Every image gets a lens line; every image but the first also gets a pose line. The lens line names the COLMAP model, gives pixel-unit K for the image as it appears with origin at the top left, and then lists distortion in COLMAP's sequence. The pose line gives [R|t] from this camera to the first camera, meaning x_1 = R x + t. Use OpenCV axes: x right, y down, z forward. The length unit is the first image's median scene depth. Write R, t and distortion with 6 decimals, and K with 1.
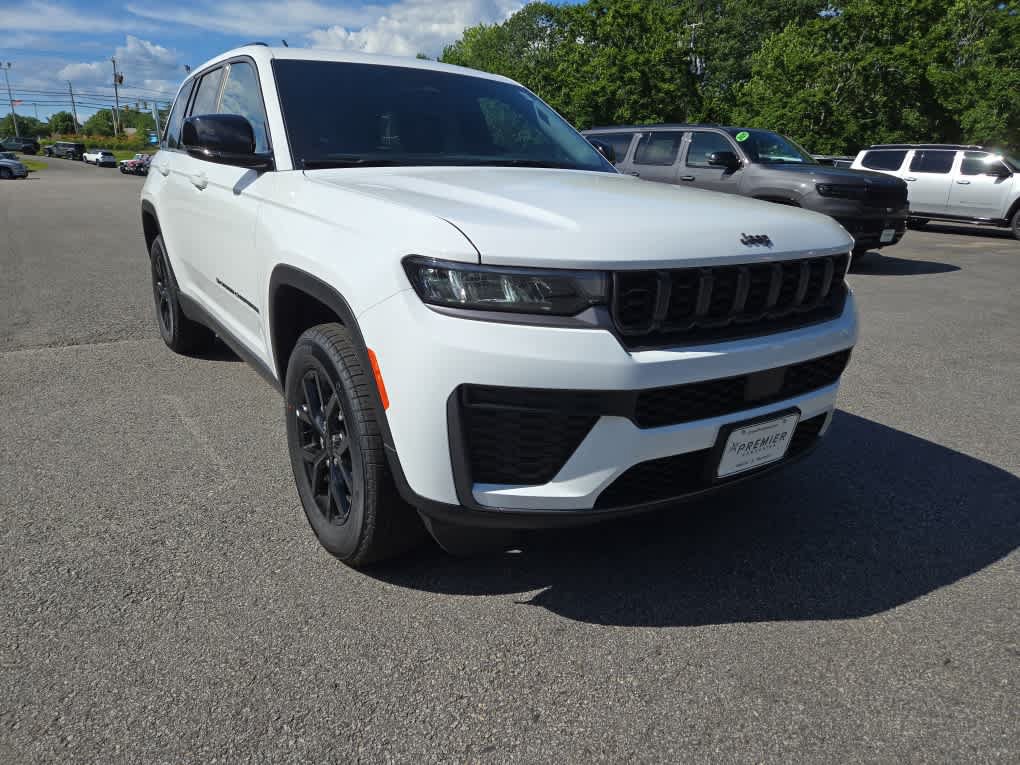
lens RADIAL K [[700.3, 0, 507.8], [0, 700.3, 397.7], [0, 0, 1]] dist [0.076811, -0.066866]
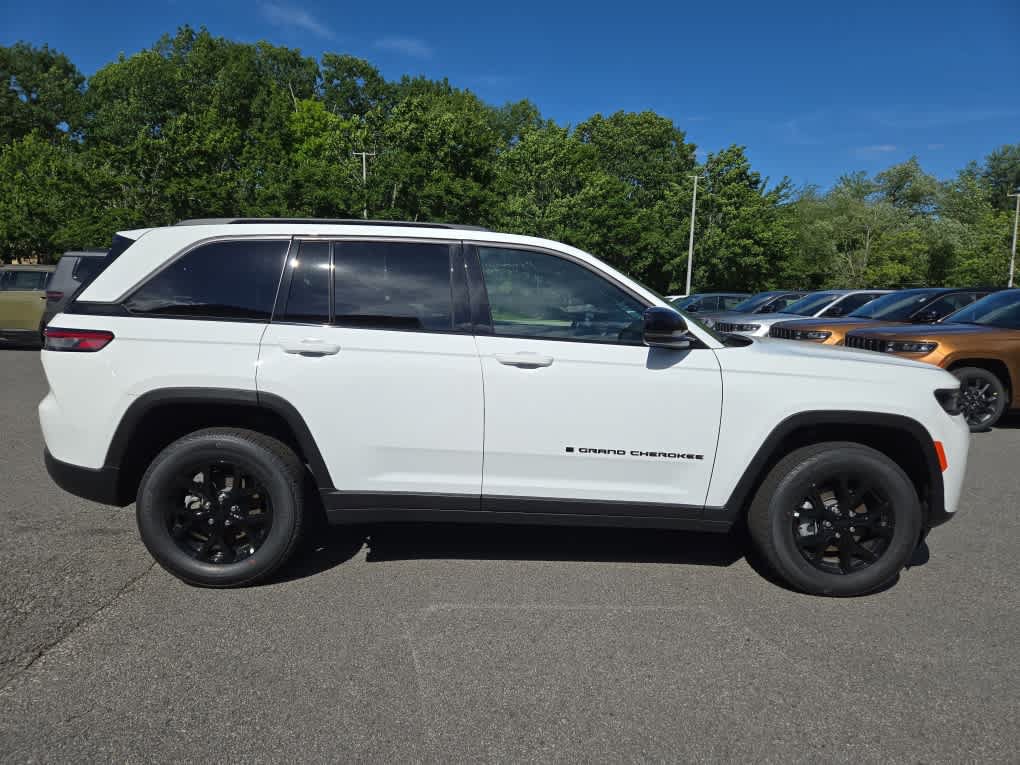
lens RADIAL K [[700.3, 0, 507.8], [0, 700.3, 397.7], [0, 0, 1]] dist [0.076811, -0.066866]
pose [[0.507751, -0.137028, 0.850537, -1.001720], [0.251913, 0.967734, 0.005523, -0.202510], [-0.823850, 0.211457, 0.525887, 0.389050]]
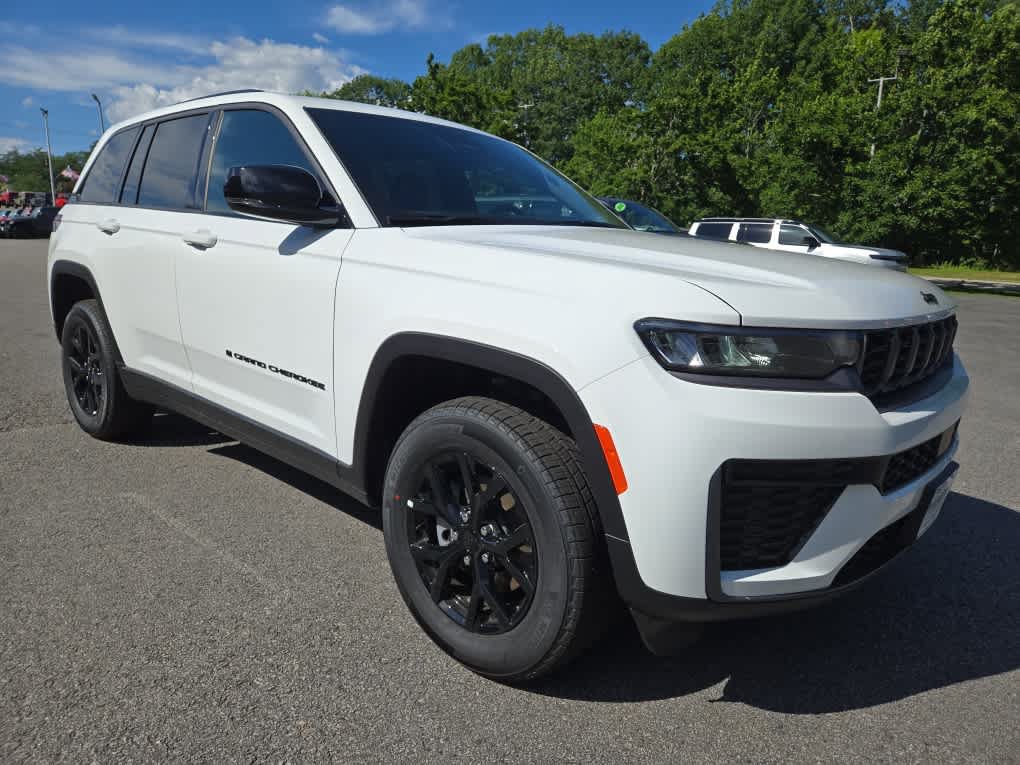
lens RADIAL K [[700.3, 0, 507.8], [0, 700.3, 397.7], [0, 0, 1]] dist [0.076811, -0.066866]
pose [[0.969798, -0.042691, 0.240143, -0.218945], [0.063295, 0.994883, -0.078751, -0.018003], [-0.235553, 0.091572, 0.967538, 0.078606]]
